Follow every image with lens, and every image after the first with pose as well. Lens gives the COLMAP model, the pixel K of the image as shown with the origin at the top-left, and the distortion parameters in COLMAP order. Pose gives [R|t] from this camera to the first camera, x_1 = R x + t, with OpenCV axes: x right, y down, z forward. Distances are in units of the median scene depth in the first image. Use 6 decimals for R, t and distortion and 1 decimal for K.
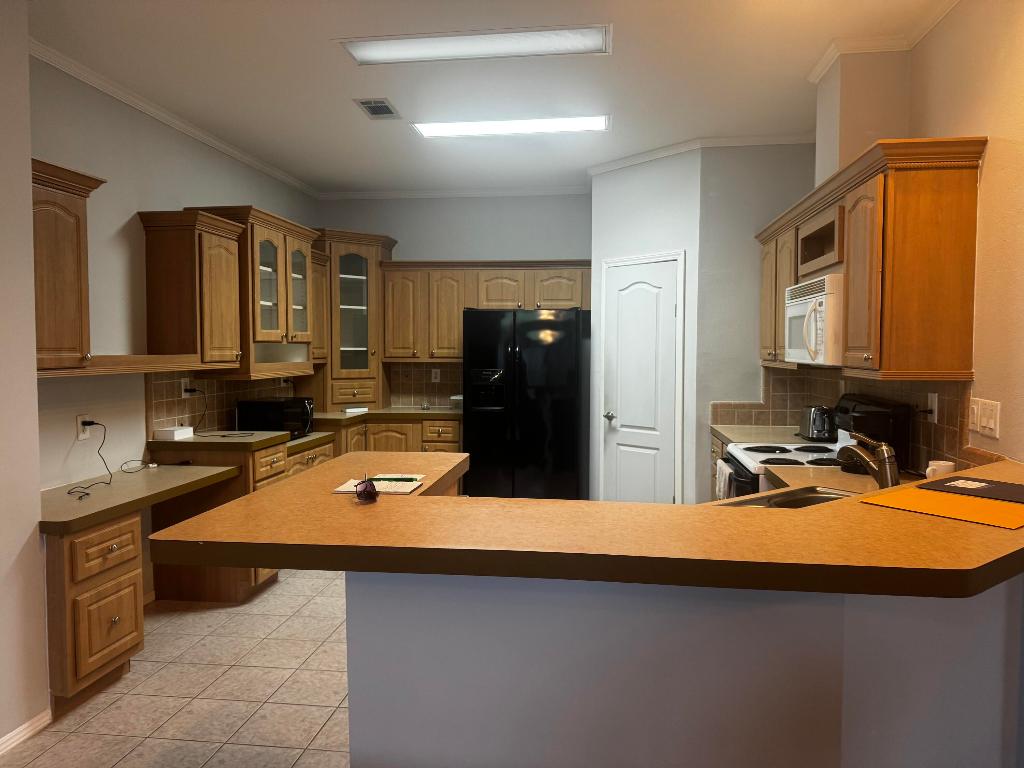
lens RADIAL K [[728.0, 0, 515.2], [0, 728.0, 379.8], [0, 0, 1]] dist [0.096031, -0.011506]
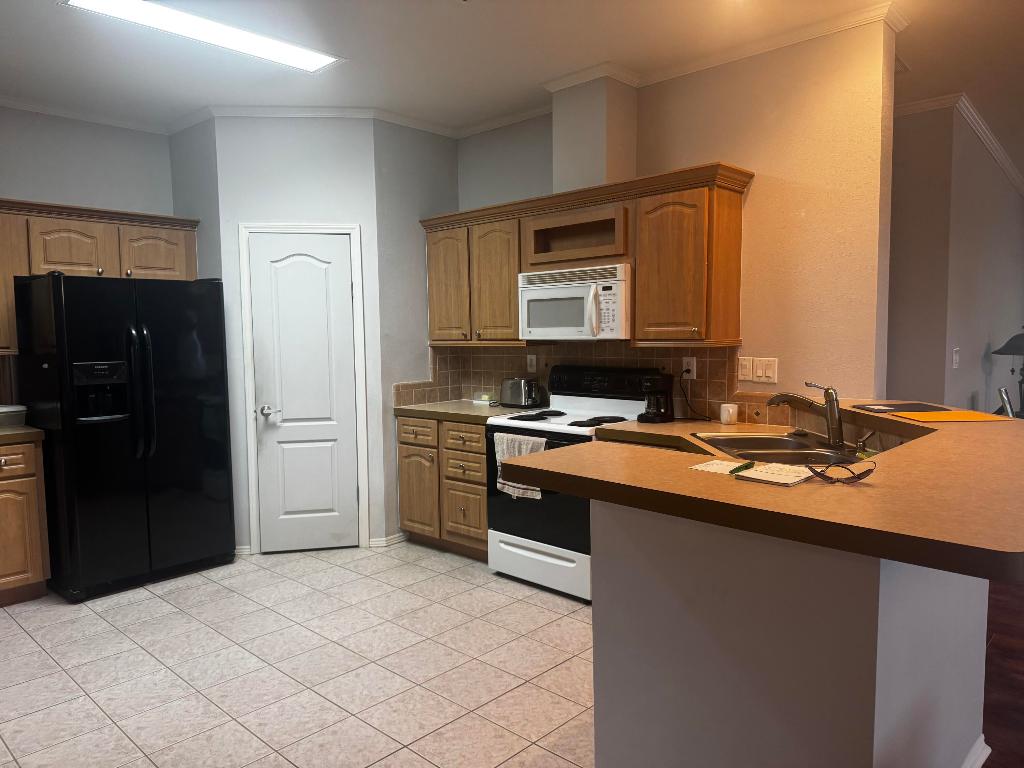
lens RADIAL K [[728.0, 0, 513.9], [0, 728.0, 389.0], [0, 0, 1]] dist [0.096031, -0.011506]
pose [[0.599013, -0.075139, 0.797206, -0.420814], [0.052310, 0.997133, 0.054677, -0.008334], [-0.799029, 0.008950, 0.601226, 0.281146]]
